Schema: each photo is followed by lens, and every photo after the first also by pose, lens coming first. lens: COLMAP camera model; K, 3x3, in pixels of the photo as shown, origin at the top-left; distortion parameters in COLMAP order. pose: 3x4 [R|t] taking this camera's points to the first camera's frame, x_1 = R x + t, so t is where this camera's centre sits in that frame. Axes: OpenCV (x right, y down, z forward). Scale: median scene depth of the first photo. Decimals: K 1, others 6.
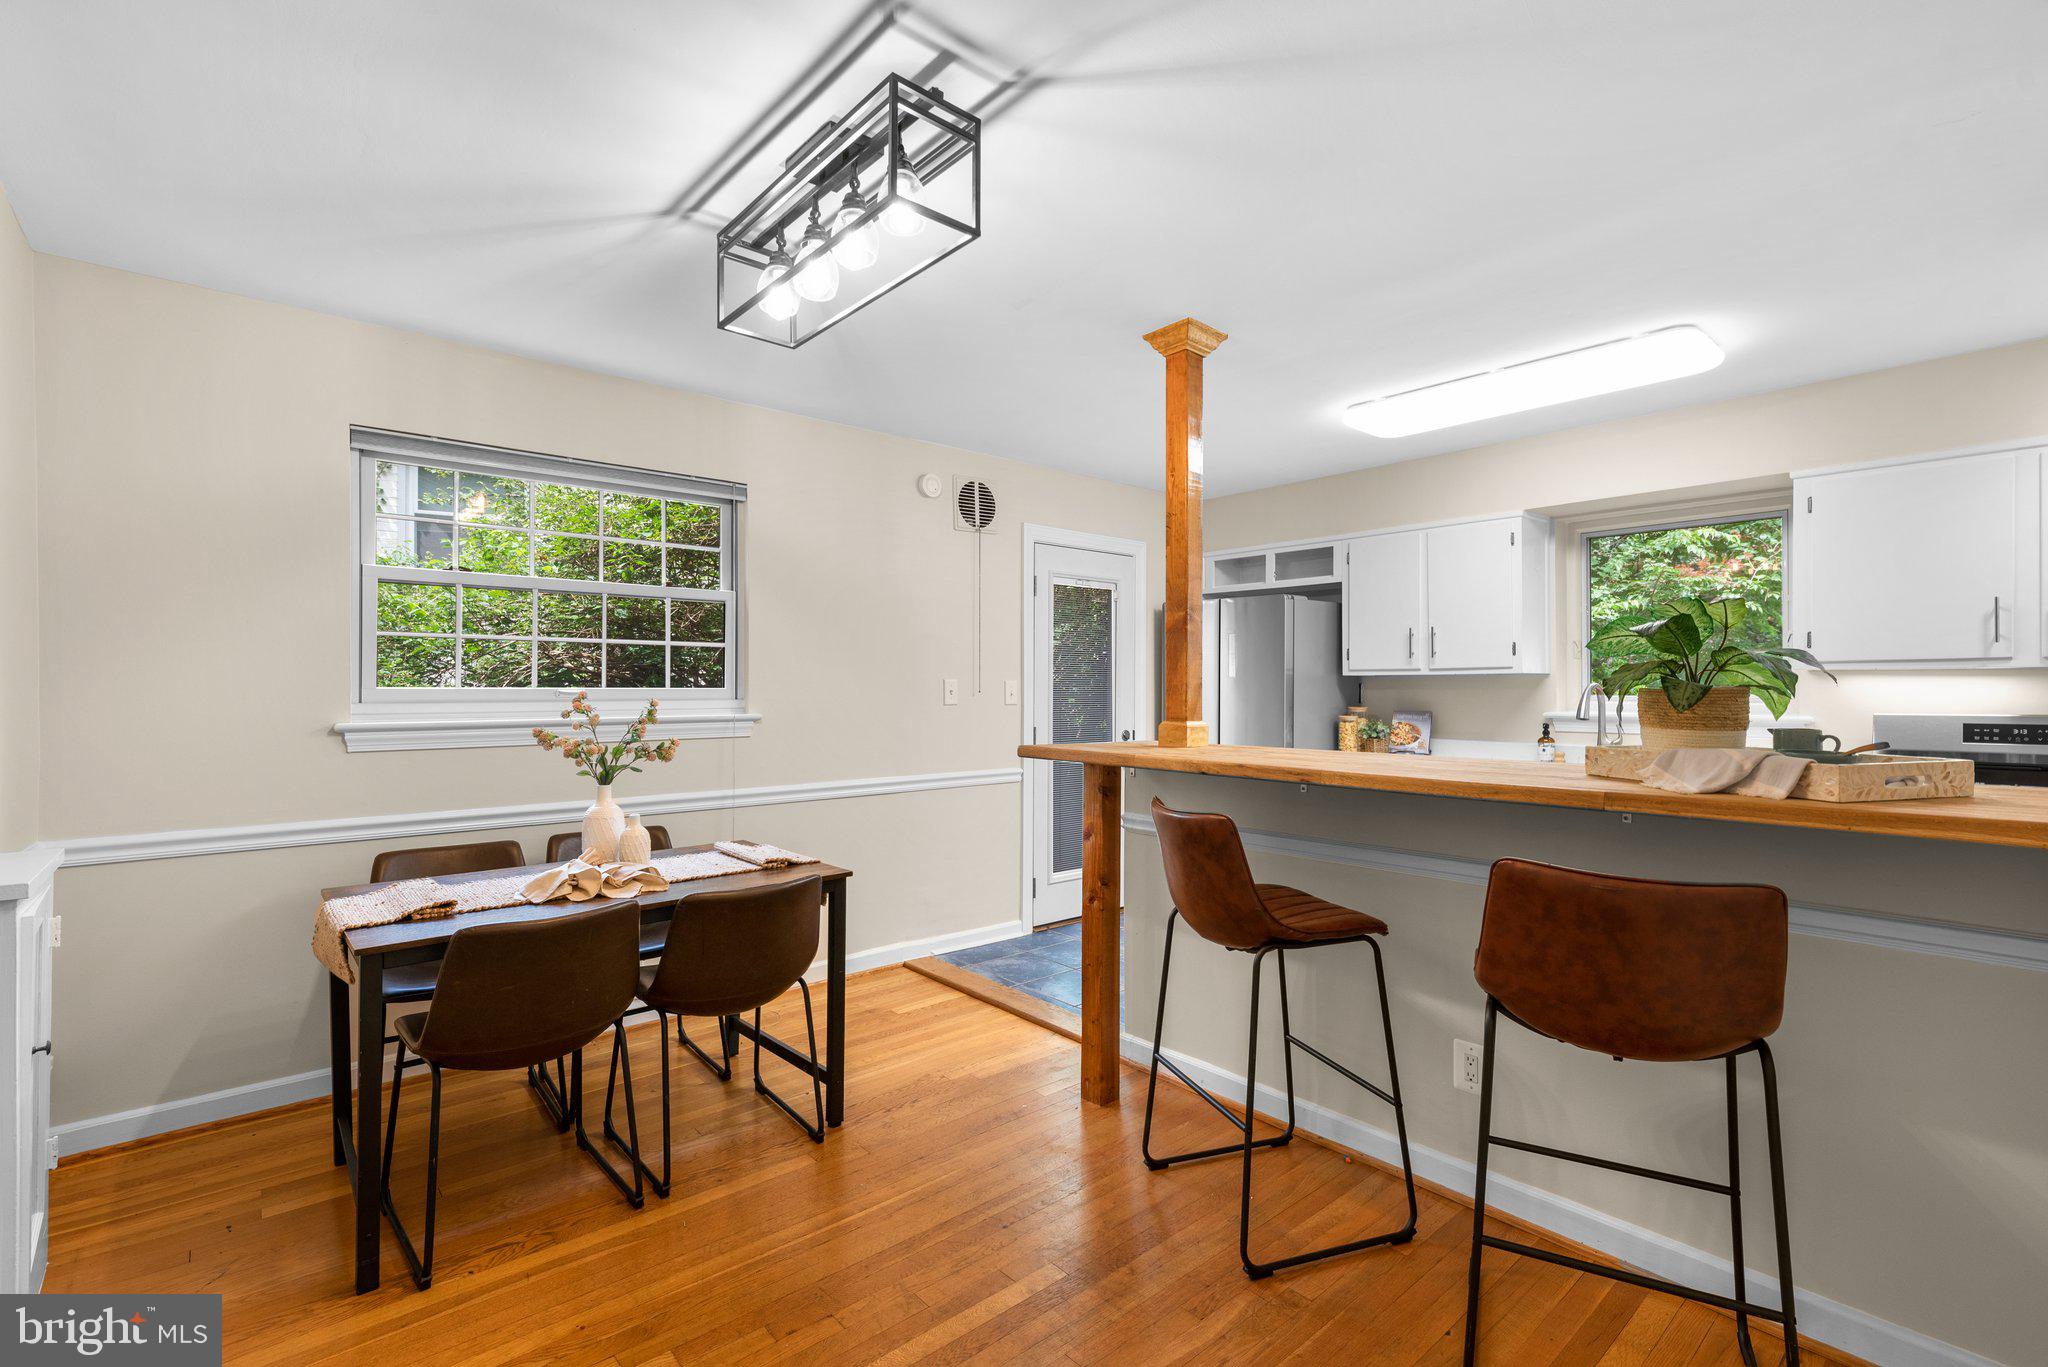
lens RADIAL K [[920.8, 0, 1020.4], [0, 920.8, 686.6], [0, 0, 1]] dist [0.004742, -0.002090]
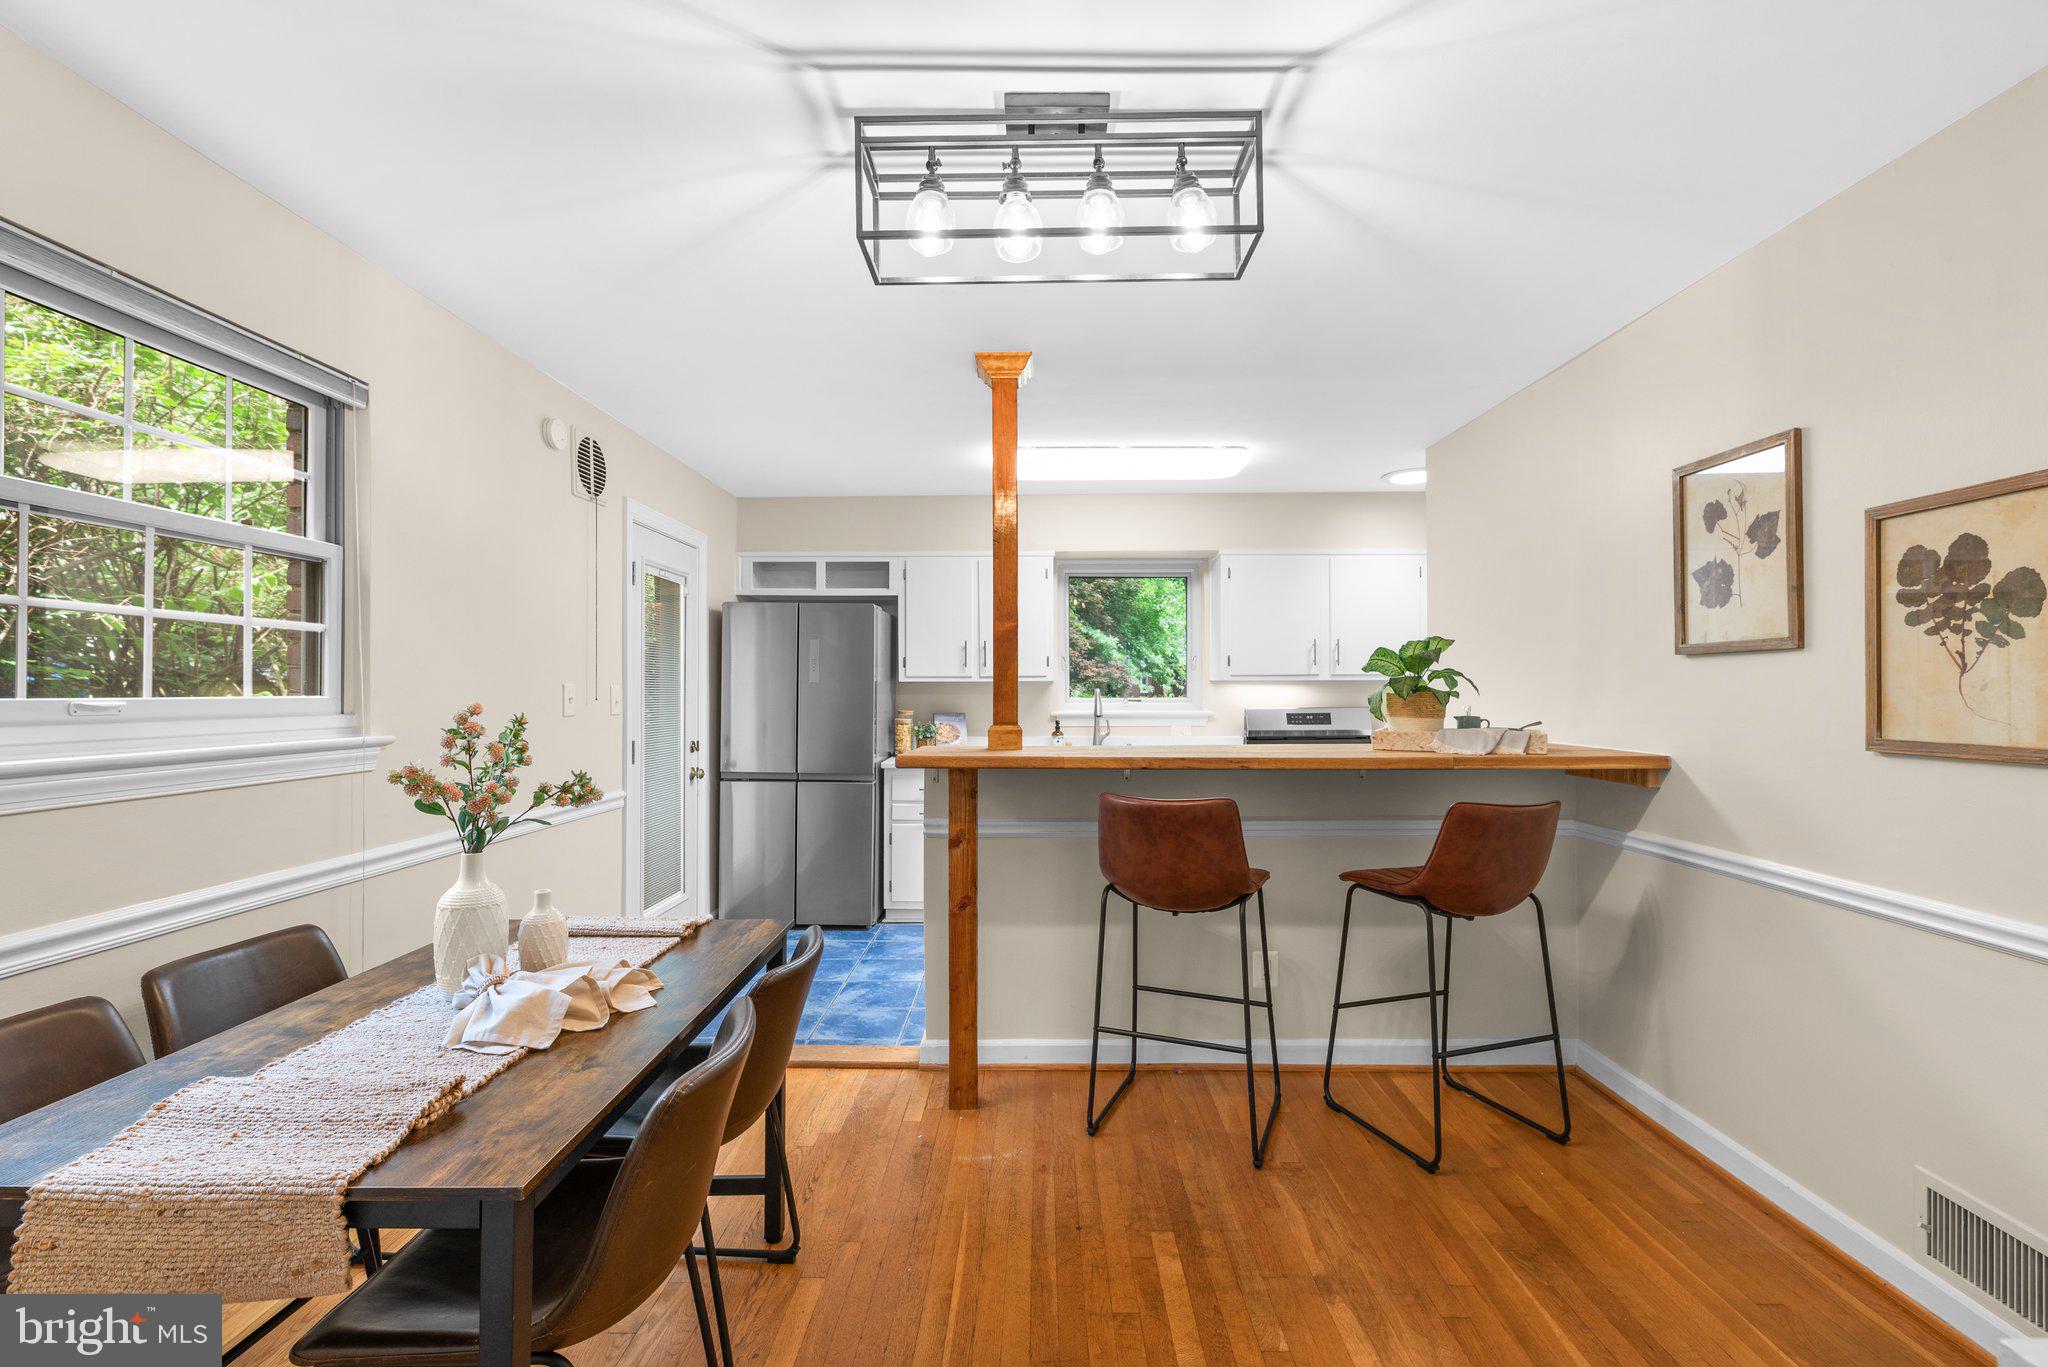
lens RADIAL K [[920.8, 0, 1029.1], [0, 920.8, 684.0], [0, 0, 1]] dist [0.004742, -0.002090]
pose [[0.668732, 0.004478, 0.743490, -0.385455], [0.001951, 0.999968, -0.007777, -0.000677], [-0.743501, 0.006652, 0.668702, 0.177304]]
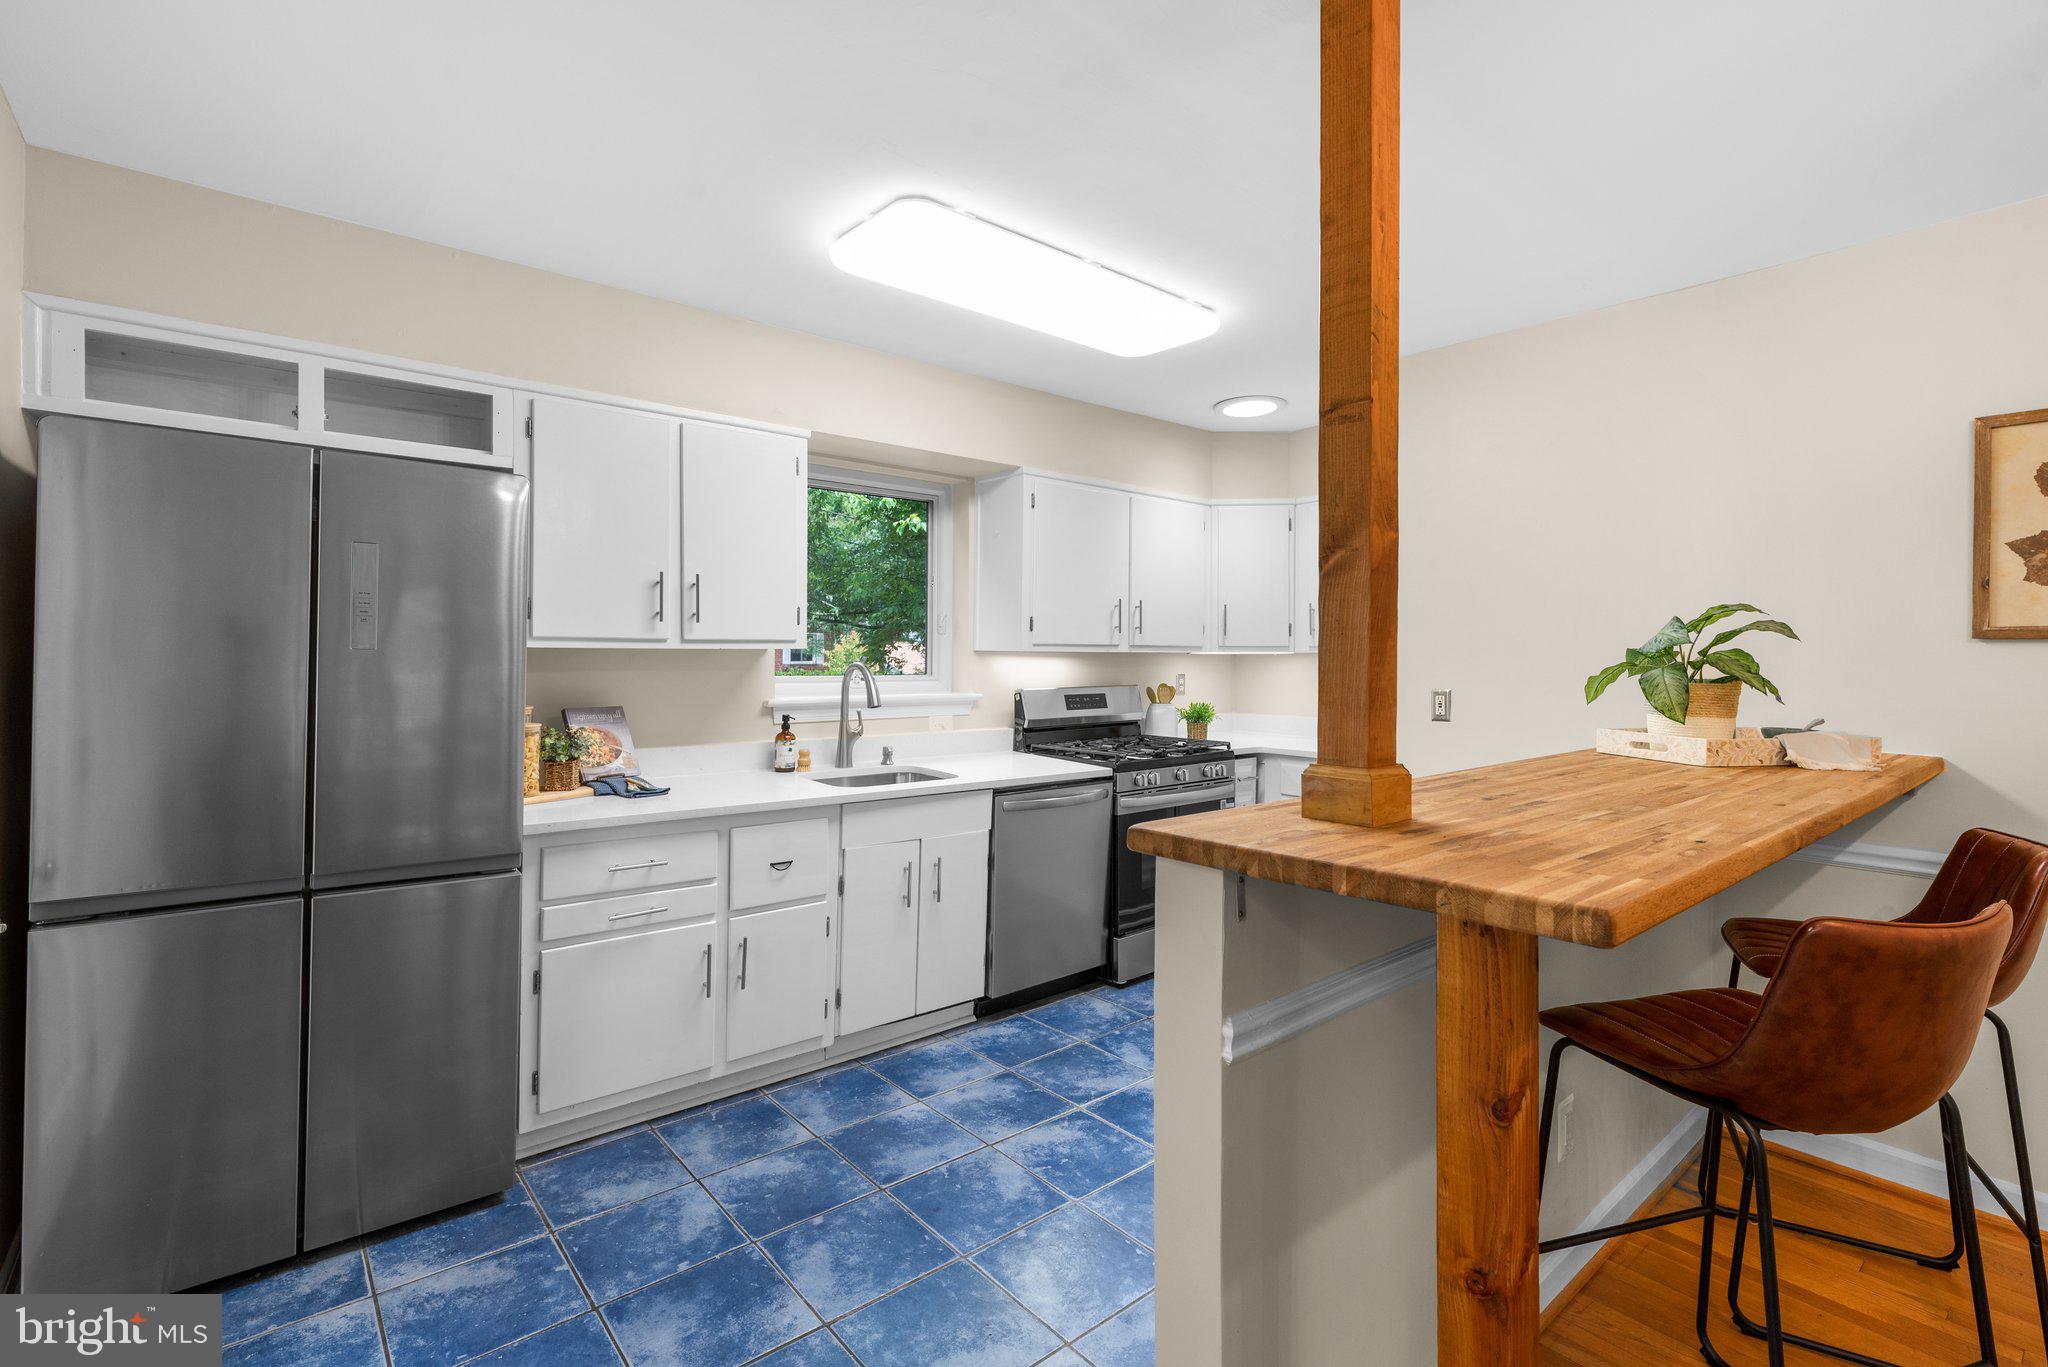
lens RADIAL K [[920.8, 0, 1021.0], [0, 920.8, 668.8], [0, 0, 1]] dist [0.004742, -0.002090]
pose [[0.029682, -0.014356, 0.999456, -0.183421], [-0.005935, 0.999877, 0.014538, -0.010410], [-0.999542, -0.006363, 0.029593, 0.759297]]
